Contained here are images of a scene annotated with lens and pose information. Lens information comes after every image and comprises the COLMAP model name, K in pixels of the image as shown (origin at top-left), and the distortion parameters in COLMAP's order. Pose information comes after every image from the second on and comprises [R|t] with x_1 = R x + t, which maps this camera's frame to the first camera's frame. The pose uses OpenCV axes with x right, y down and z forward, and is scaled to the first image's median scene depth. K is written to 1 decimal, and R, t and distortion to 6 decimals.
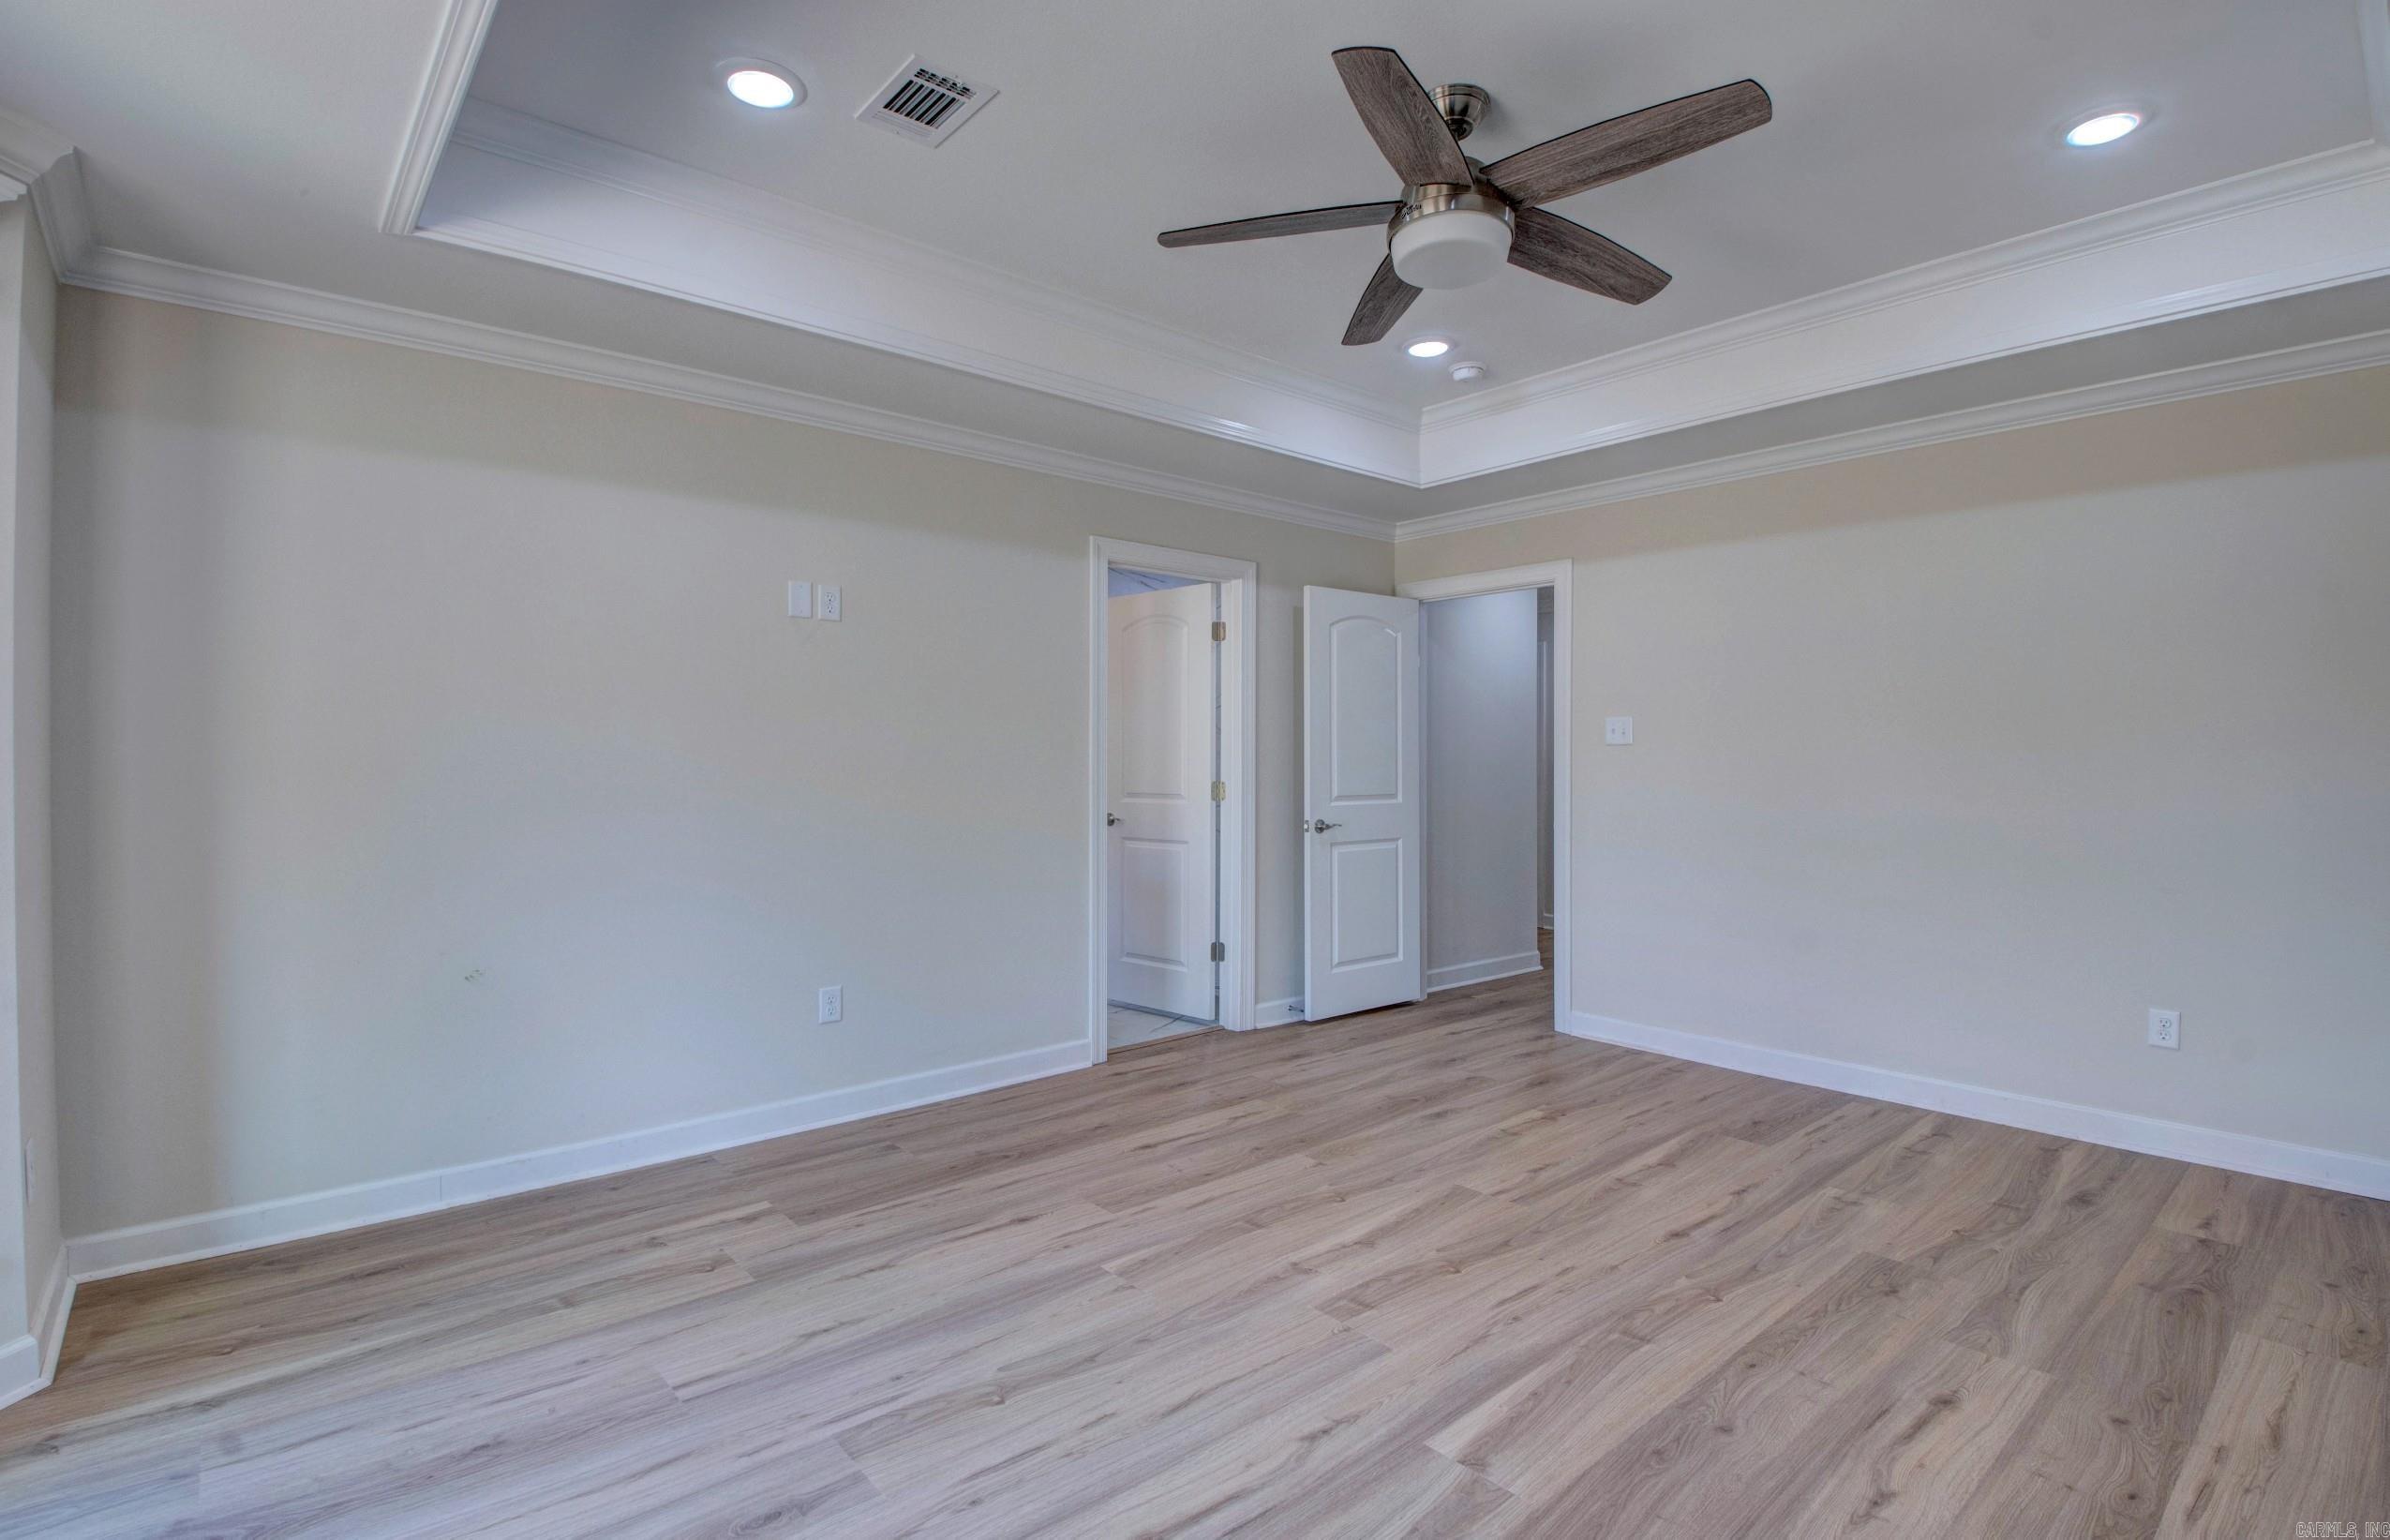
lens RADIAL K [[1110.8, 0, 1197.6], [0, 1110.8, 754.0], [0, 0, 1]] dist [0.025158, -0.030308]
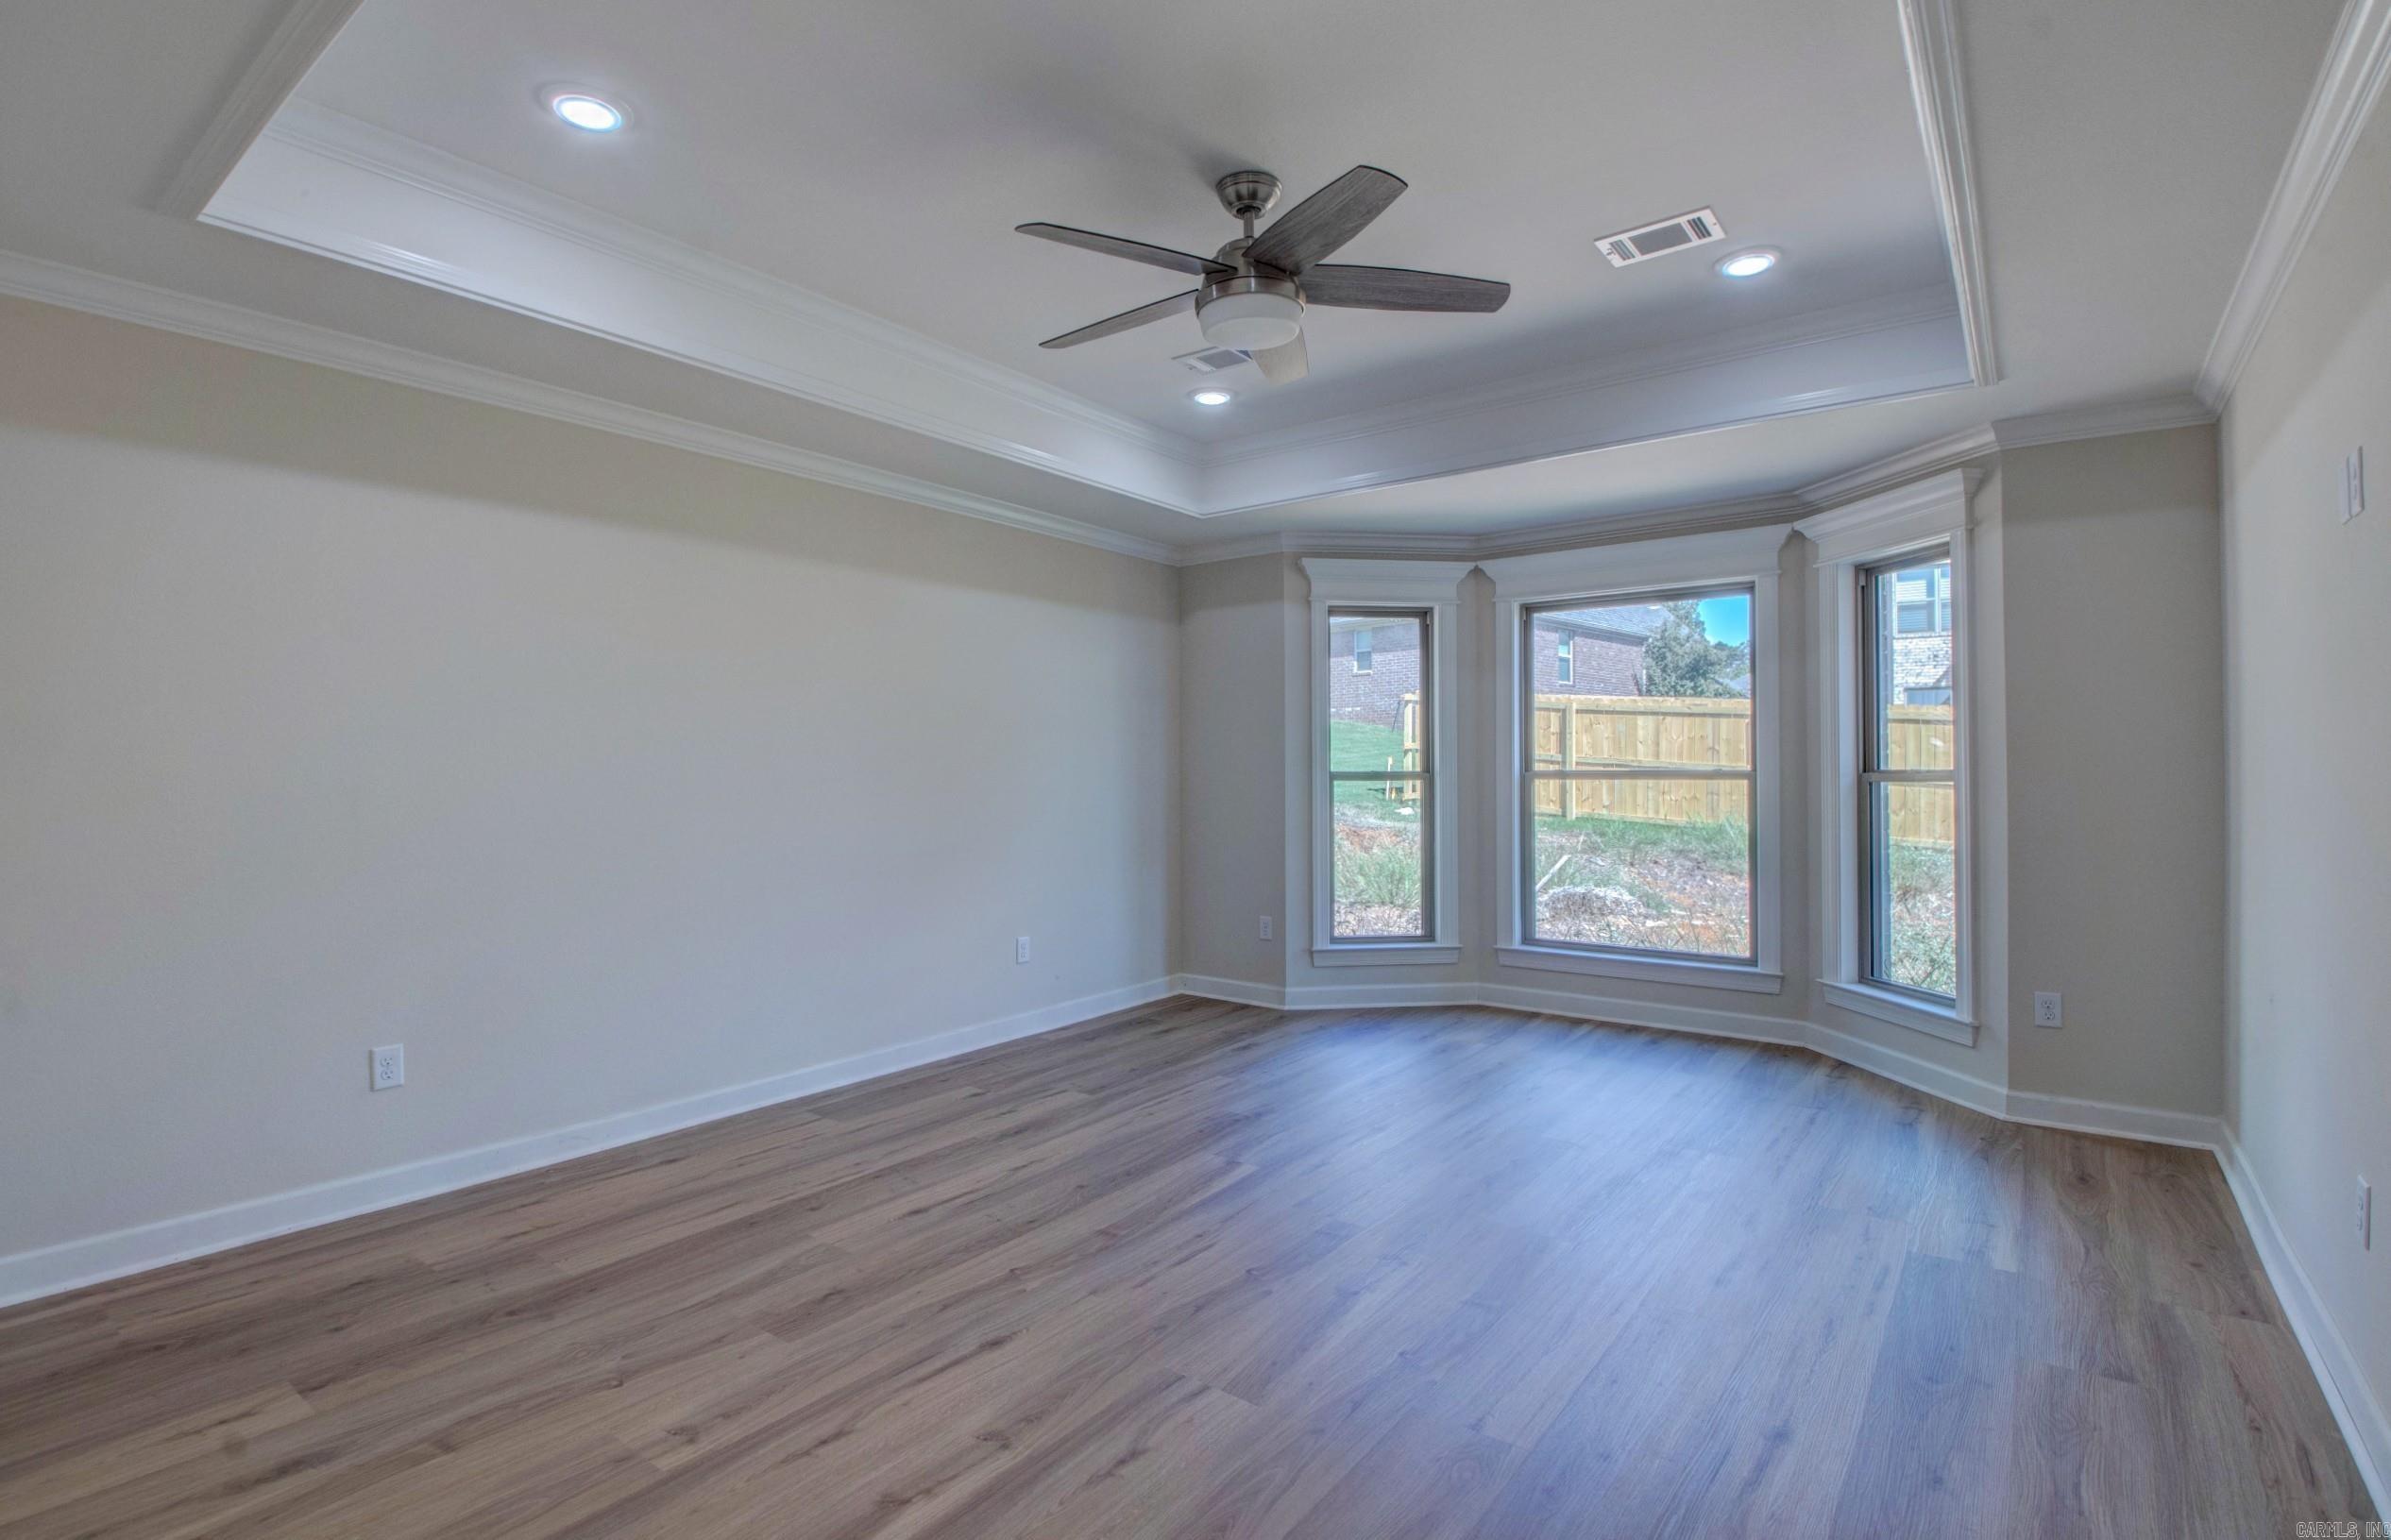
lens RADIAL K [[1111.2, 0, 1198.1], [0, 1111.2, 754.0], [0, 0, 1]] dist [0.025158, -0.030308]
pose [[-0.977772, -0.003669, -0.209641, 0.500354], [0.000643, 0.999790, -0.020498, 0.013191], [0.209672, -0.020178, -0.977564, 2.022375]]
